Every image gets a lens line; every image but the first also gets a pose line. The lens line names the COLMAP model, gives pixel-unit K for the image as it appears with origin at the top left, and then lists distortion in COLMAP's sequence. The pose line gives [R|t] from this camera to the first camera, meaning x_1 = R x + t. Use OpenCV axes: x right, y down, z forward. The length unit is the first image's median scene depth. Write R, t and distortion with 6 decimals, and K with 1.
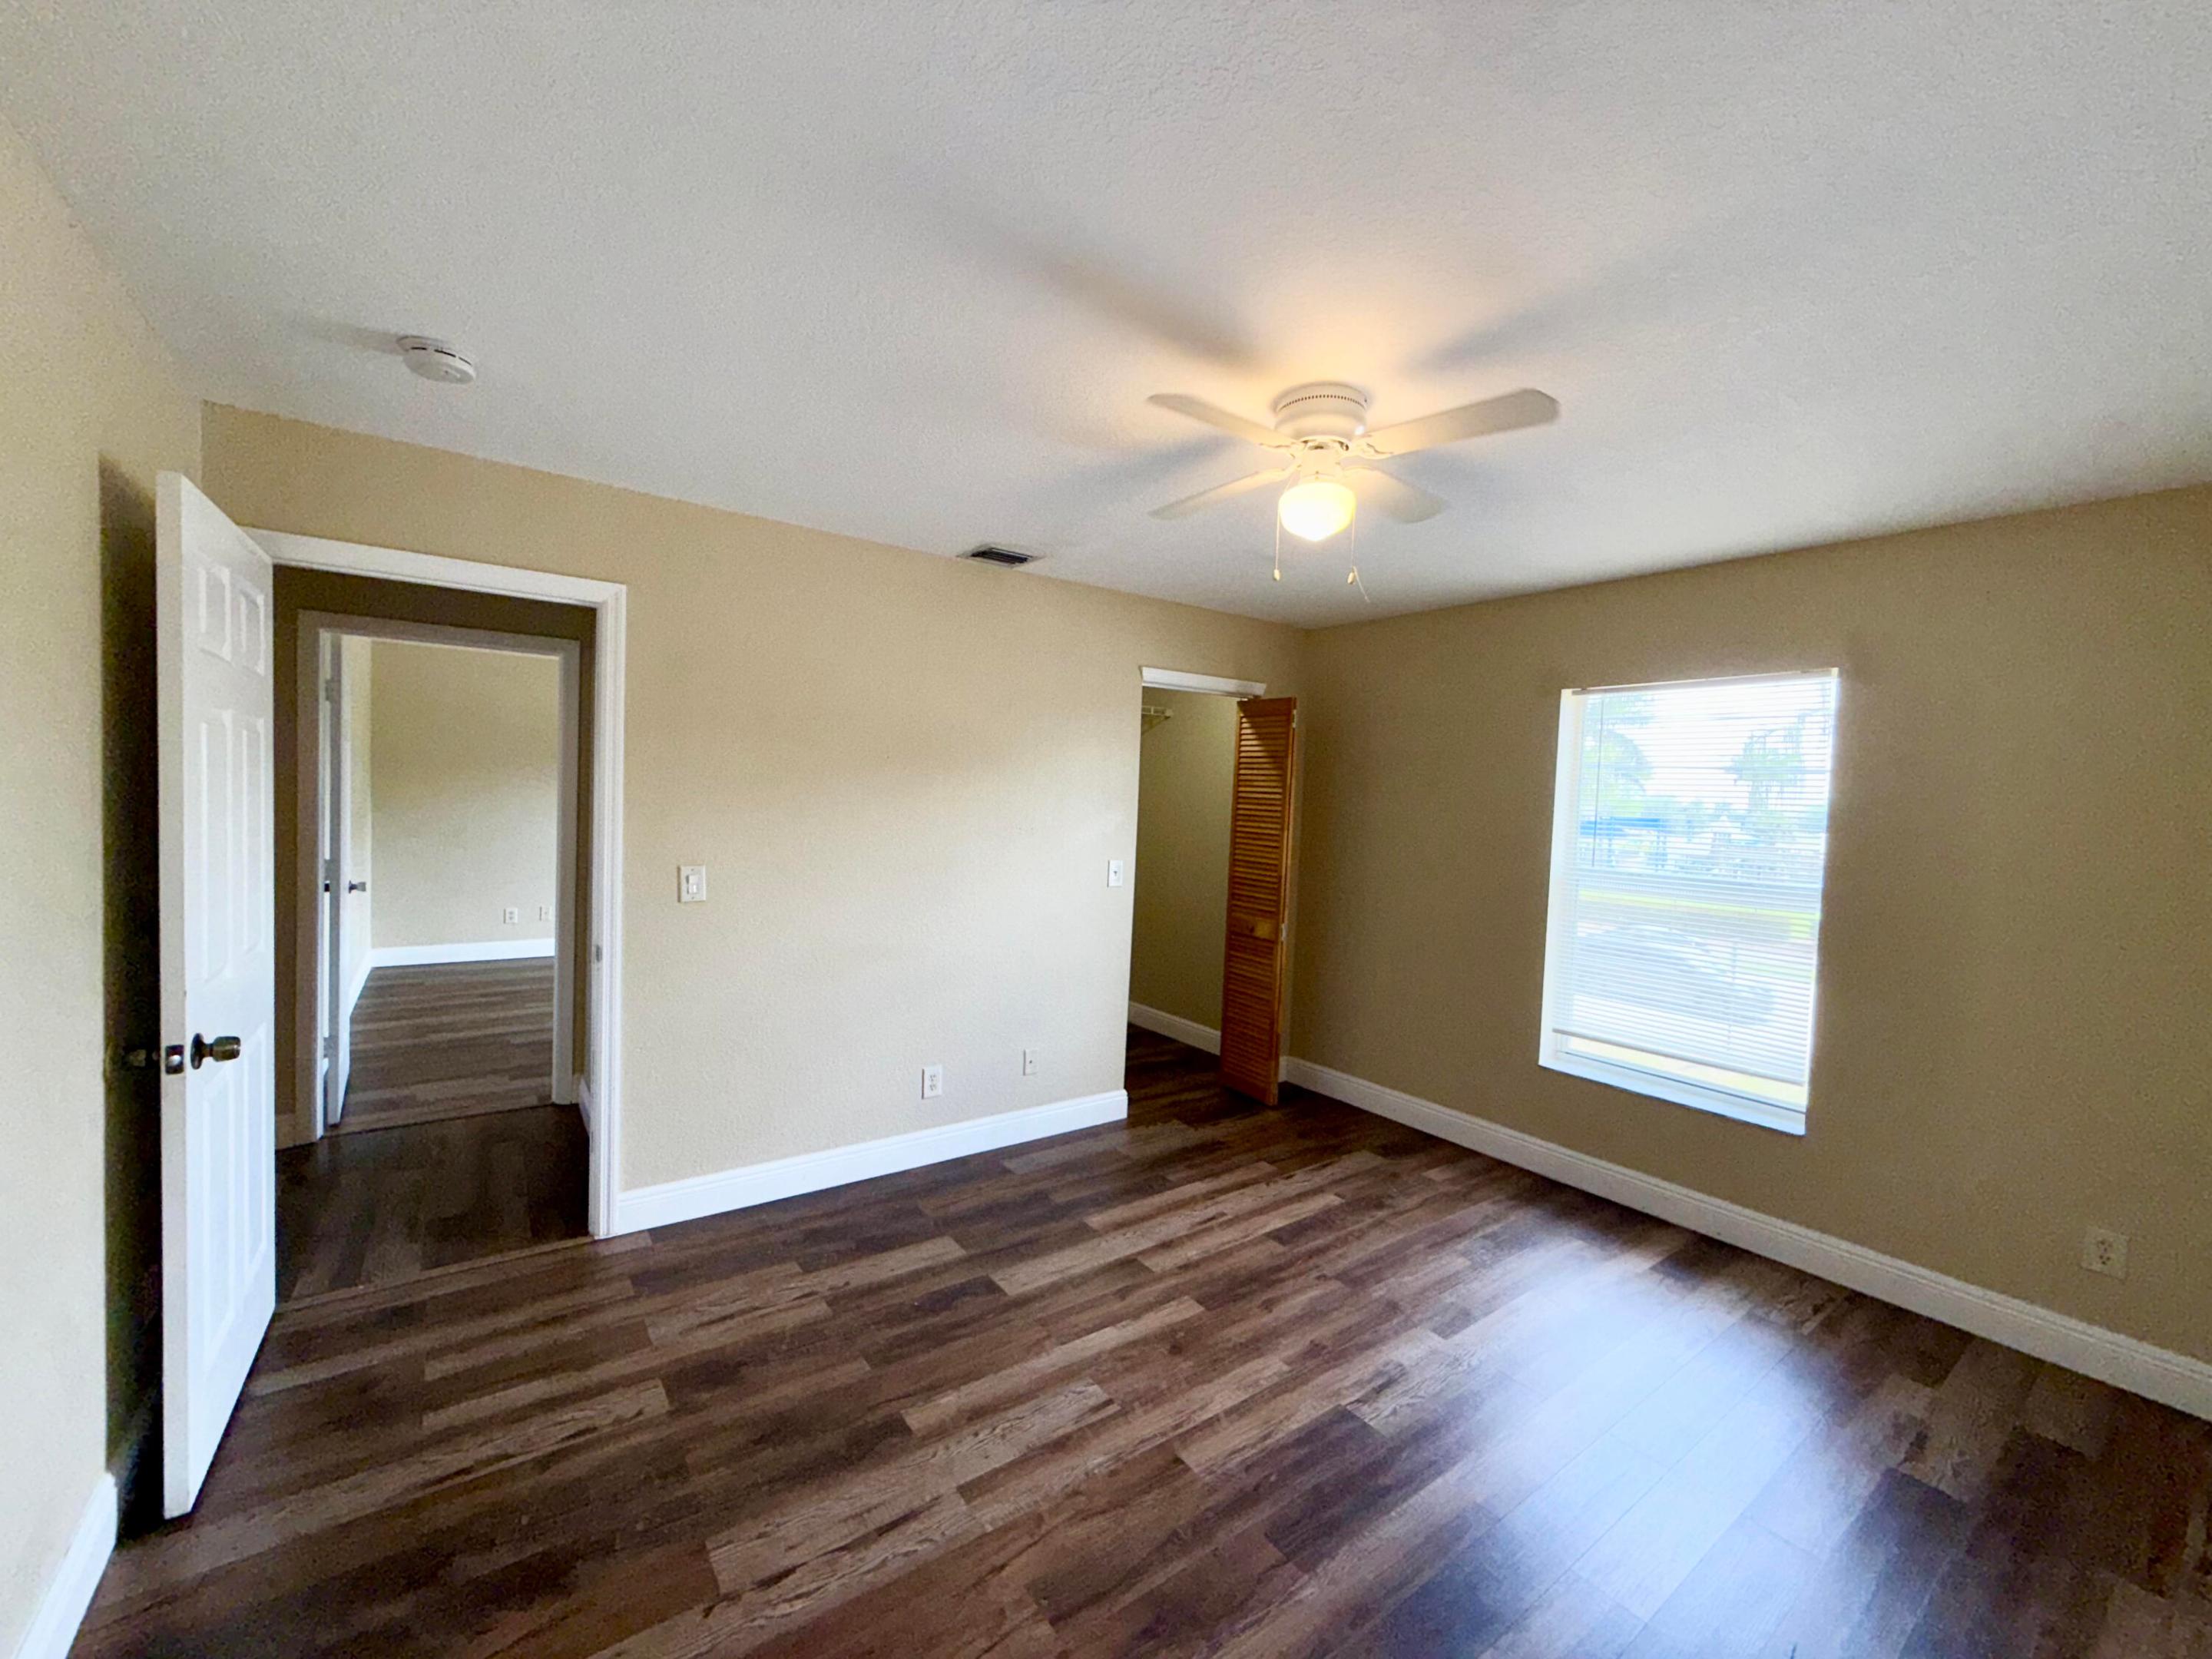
lens RADIAL K [[882.7, 0, 1106.0], [0, 882.7, 829.5], [0, 0, 1]] dist [0.001214, 0.000304]
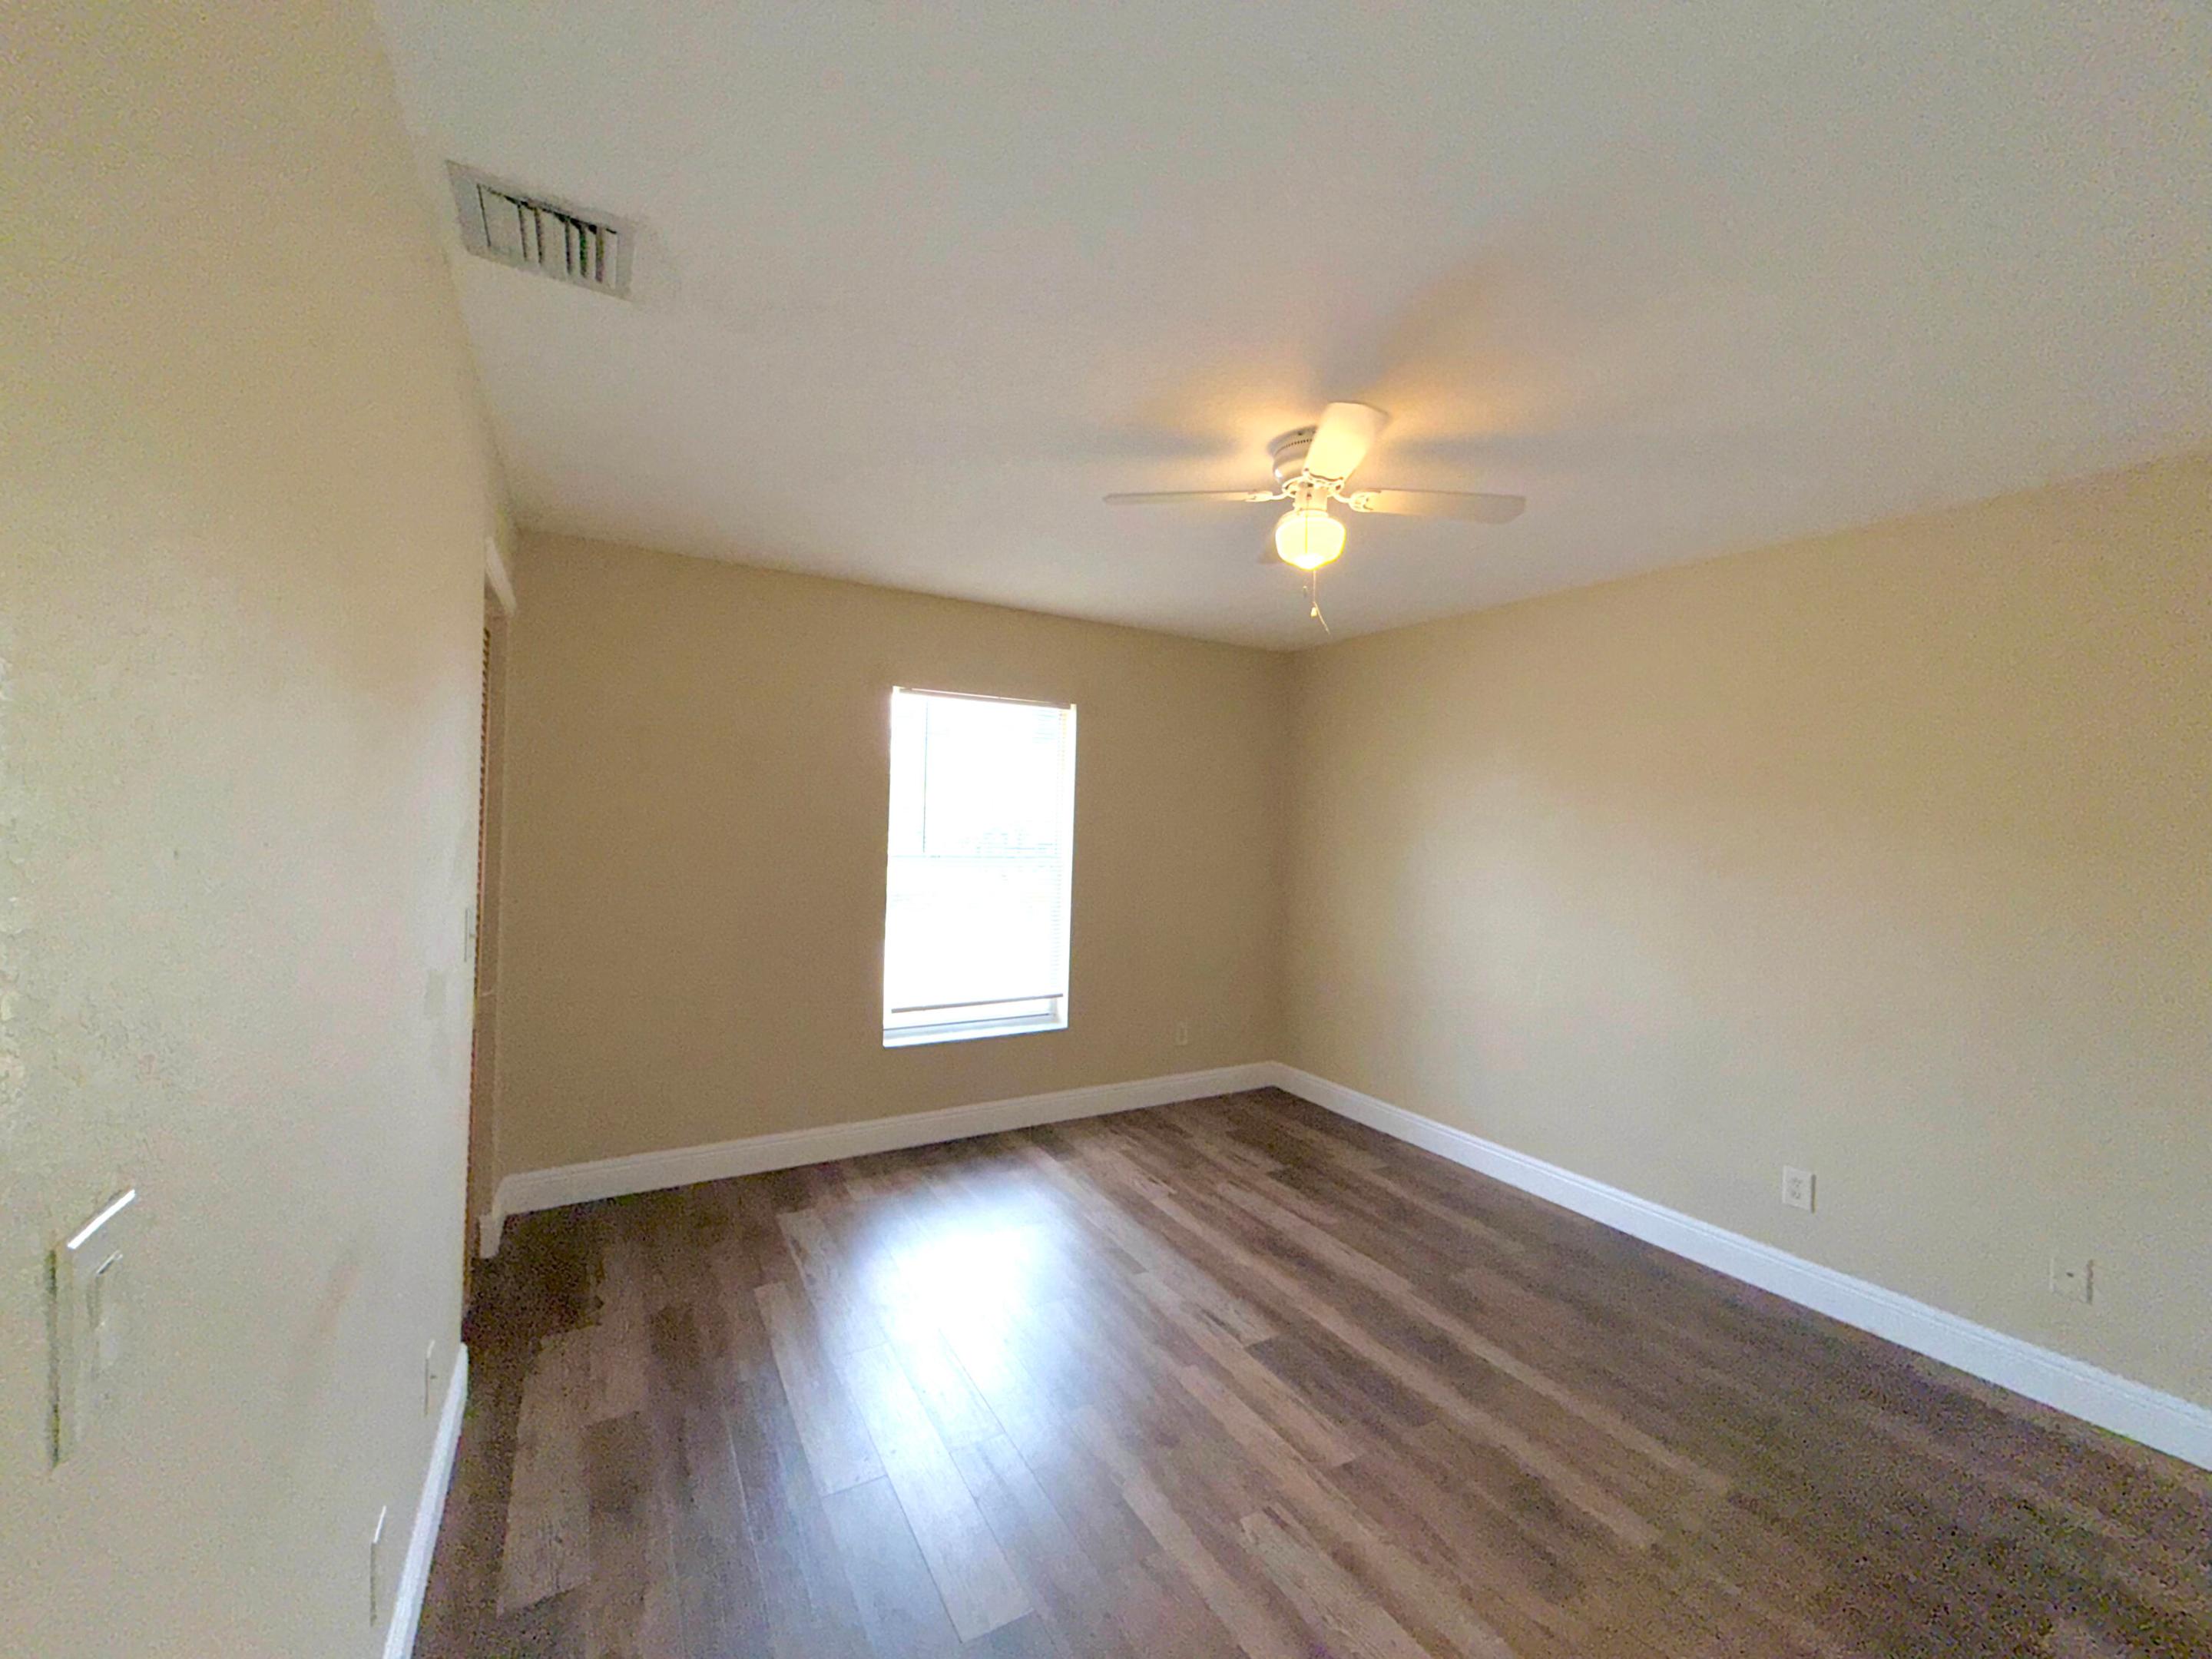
lens RADIAL K [[882.7, 0, 1106.0], [0, 882.7, 829.5], [0, 0, 1]] dist [0.001214, 0.000304]
pose [[0.099615, -0.046844, 0.993923, -0.621571], [0.004449, 0.998902, 0.046632, -0.043378], [-0.995016, -0.000223, 0.099714, 0.794071]]
